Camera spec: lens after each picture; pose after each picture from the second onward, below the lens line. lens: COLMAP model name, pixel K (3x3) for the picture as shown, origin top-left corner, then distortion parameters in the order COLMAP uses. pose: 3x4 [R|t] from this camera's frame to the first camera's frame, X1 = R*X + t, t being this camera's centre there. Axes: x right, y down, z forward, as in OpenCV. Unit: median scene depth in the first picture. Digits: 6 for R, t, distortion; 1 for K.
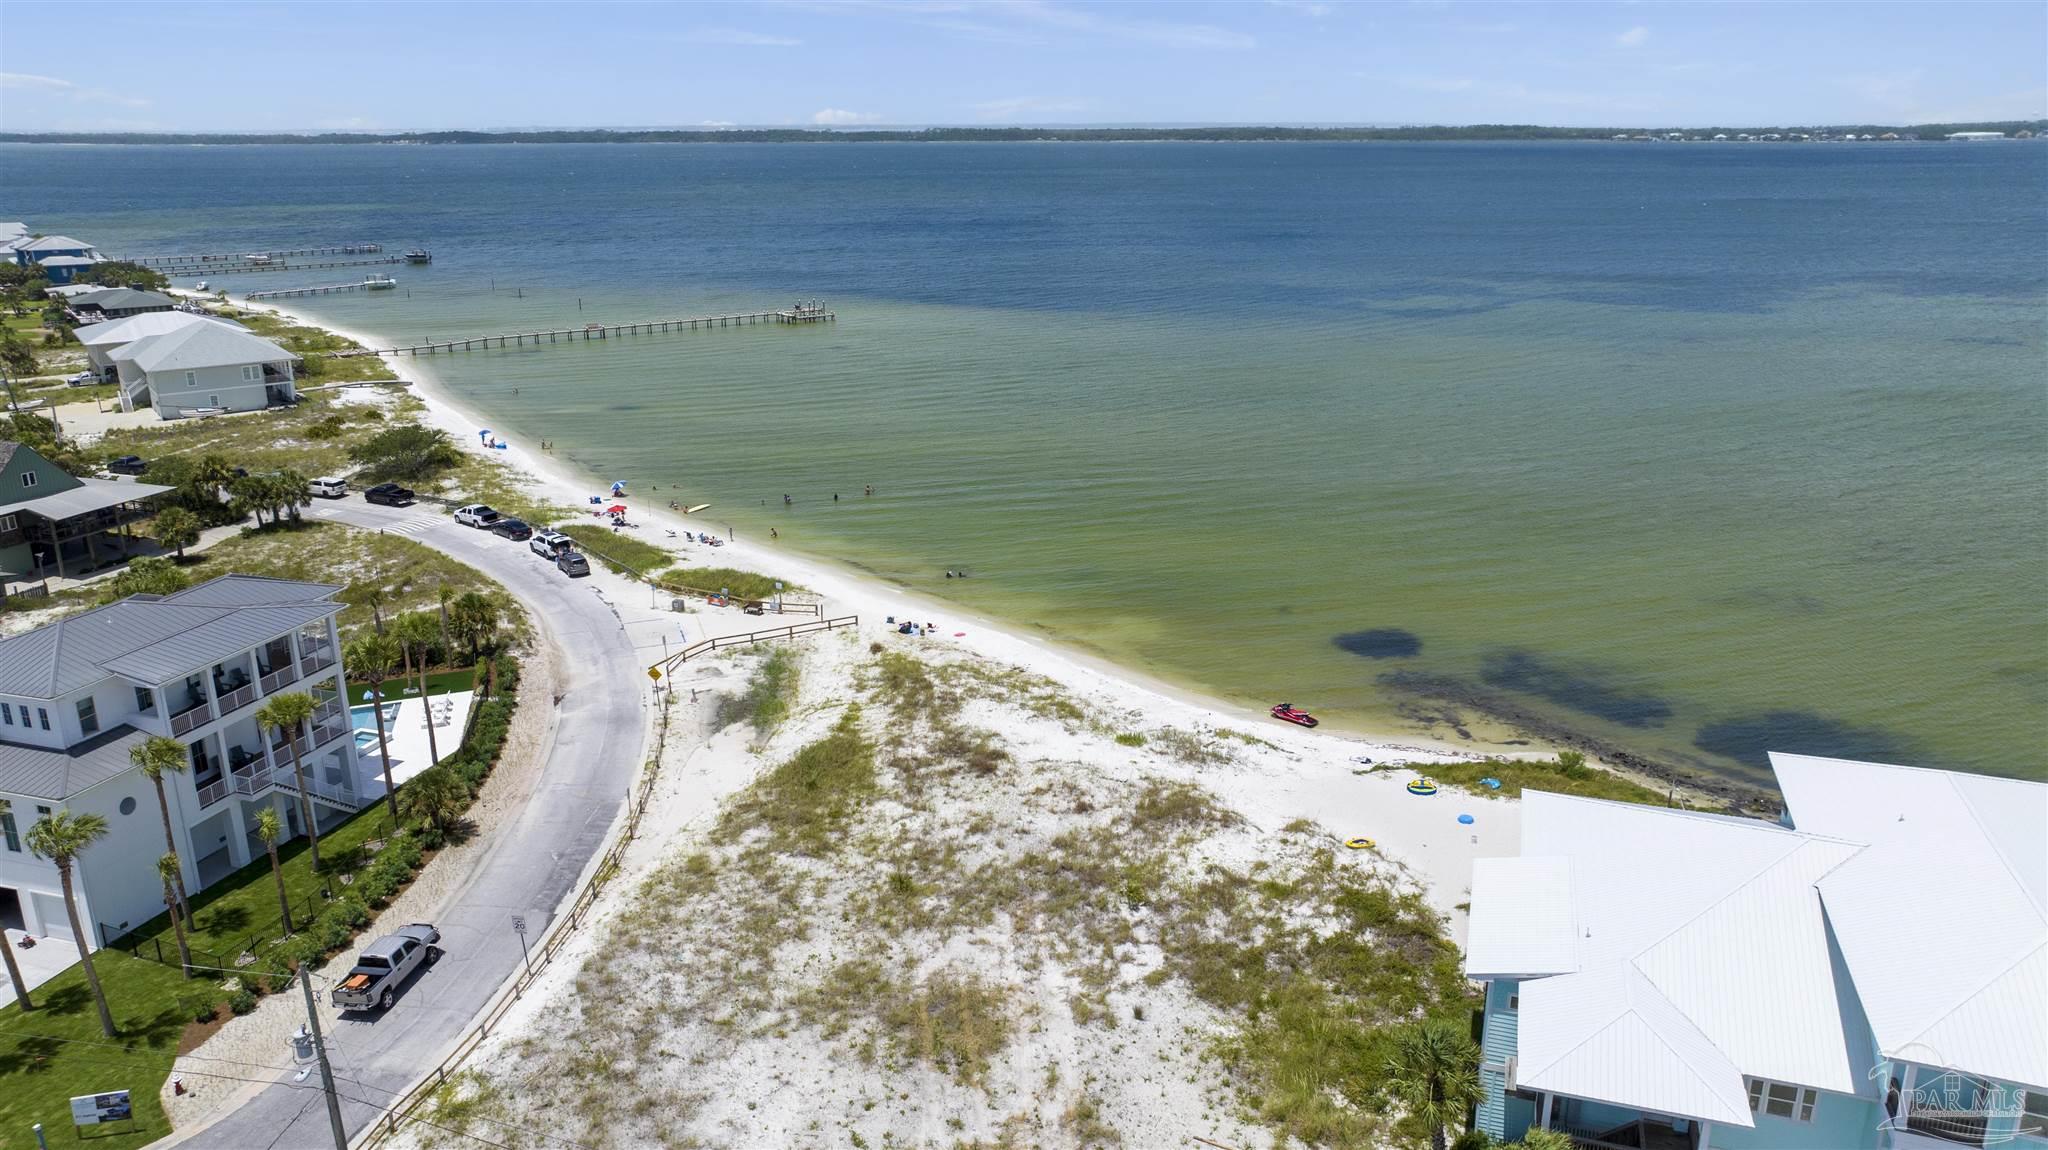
lens RADIAL K [[1438.7, 0, 1013.1], [0, 1438.7, 571.4], [0, 0, 1]] dist [-0.033980, 0.004054]
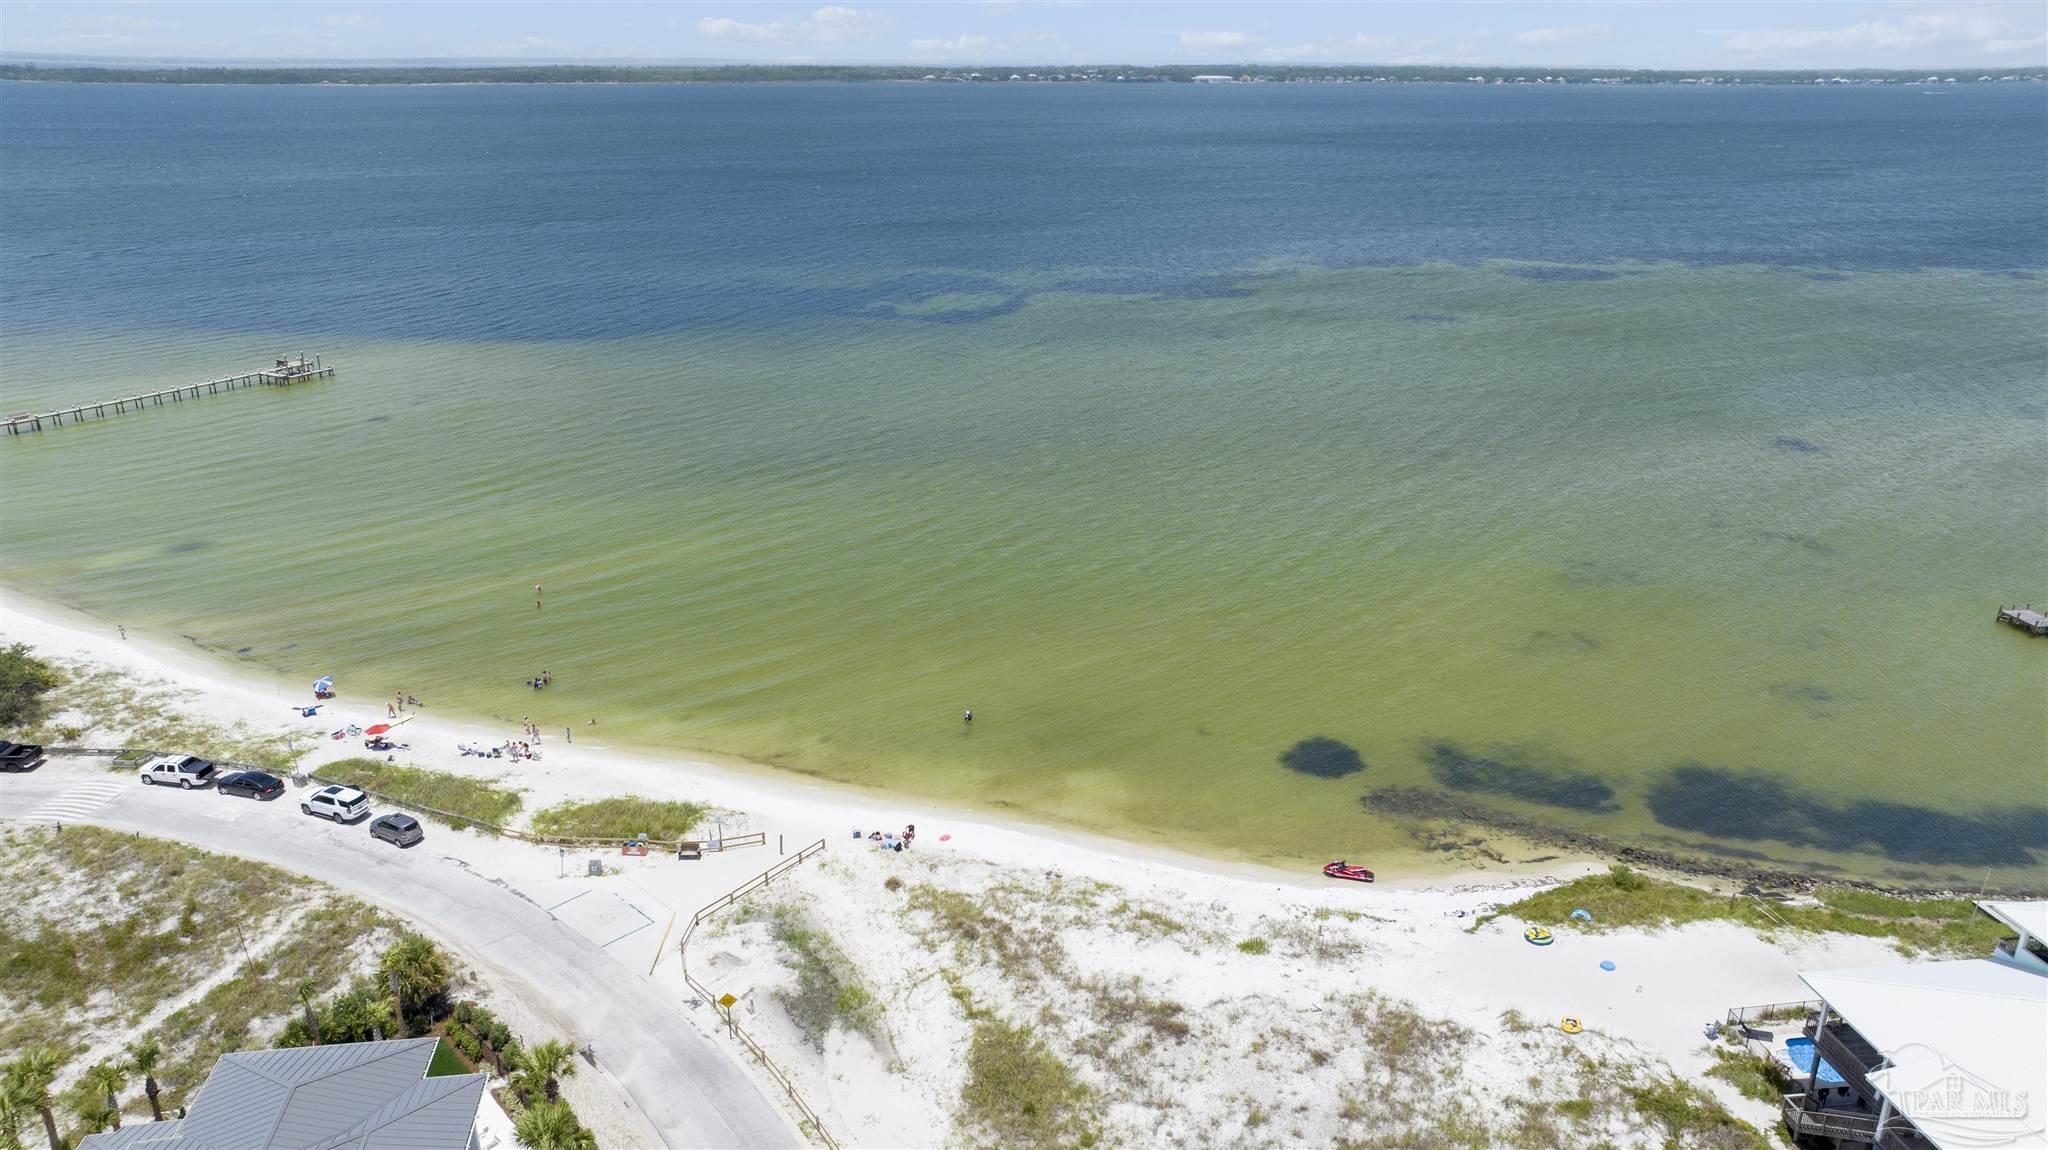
lens RADIAL K [[1438.7, 0, 1013.1], [0, 1438.7, 571.4], [0, 0, 1]] dist [-0.033980, 0.004054]
pose [[0.898128, -0.142852, 0.415884, -0.383509], [0.125701, 0.989701, 0.068492, -0.196103], [-0.421385, -0.009238, 0.906835, 0.171833]]
